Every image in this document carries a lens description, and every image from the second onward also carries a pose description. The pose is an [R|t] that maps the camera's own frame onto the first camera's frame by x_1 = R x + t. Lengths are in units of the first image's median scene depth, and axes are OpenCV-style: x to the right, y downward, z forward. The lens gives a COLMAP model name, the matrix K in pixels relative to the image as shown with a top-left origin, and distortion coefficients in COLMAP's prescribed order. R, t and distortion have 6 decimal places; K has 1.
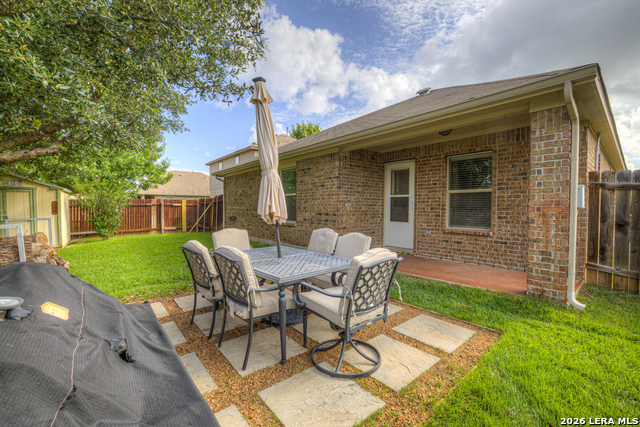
lens RADIAL K [[281.3, 0, 321.9], [0, 281.3, 209.0], [0, 0, 1]] dist [-0.002790, 0.000272]
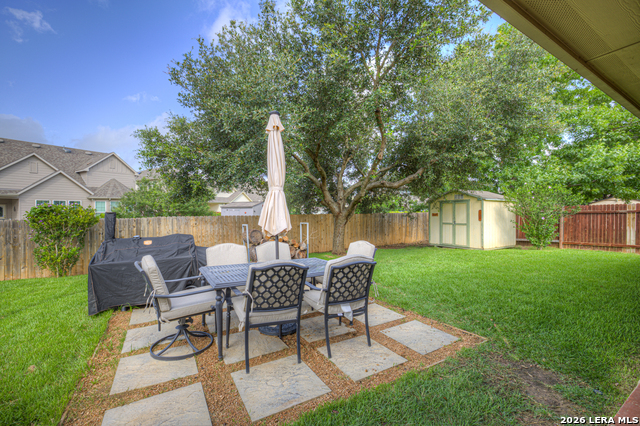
lens RADIAL K [[281.3, 0, 322.2], [0, 281.3, 214.1], [0, 0, 1]] dist [-0.002790, 0.000272]
pose [[-0.128605, 0.006981, -0.991671, 0.431945], [-0.007129, 0.999943, 0.007963, -0.019643], [0.991670, 0.008093, -0.128548, 0.626762]]
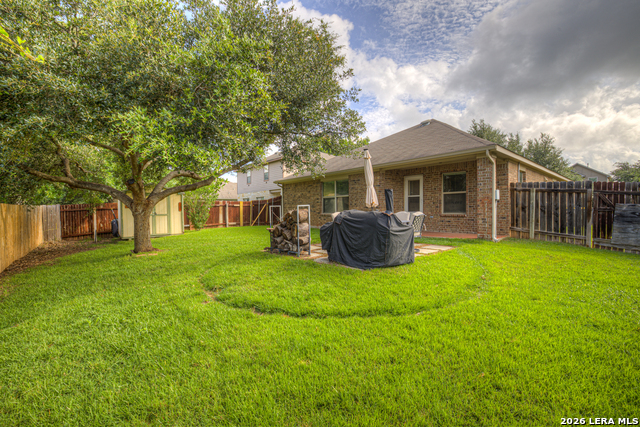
lens RADIAL K [[281.3, 0, 318.9], [0, 281.3, 214.3], [0, 0, 1]] dist [-0.002790, 0.000272]
pose [[0.999863, -0.010917, -0.012422, -0.249584], [0.011031, 0.999897, 0.009218, 0.037443], [0.012320, -0.009353, 0.999880, -0.627928]]
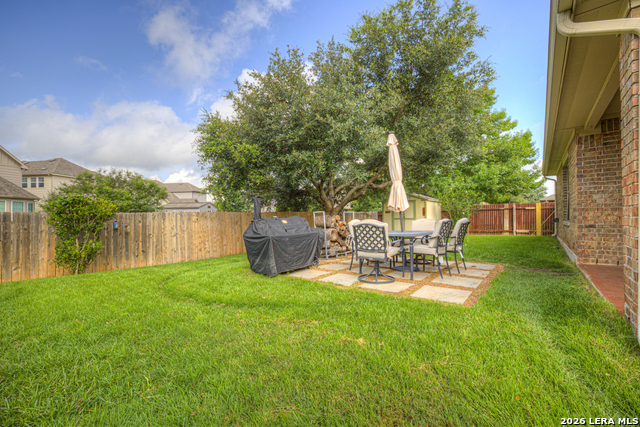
lens RADIAL K [[281.3, 0, 322.7], [0, 281.3, 215.6], [0, 0, 1]] dist [-0.002790, 0.000272]
pose [[0.222970, -0.009070, -0.974783, 0.650934], [0.000942, 0.999958, -0.009089, 0.042081], [0.974825, 0.001109, 0.222970, 0.090257]]
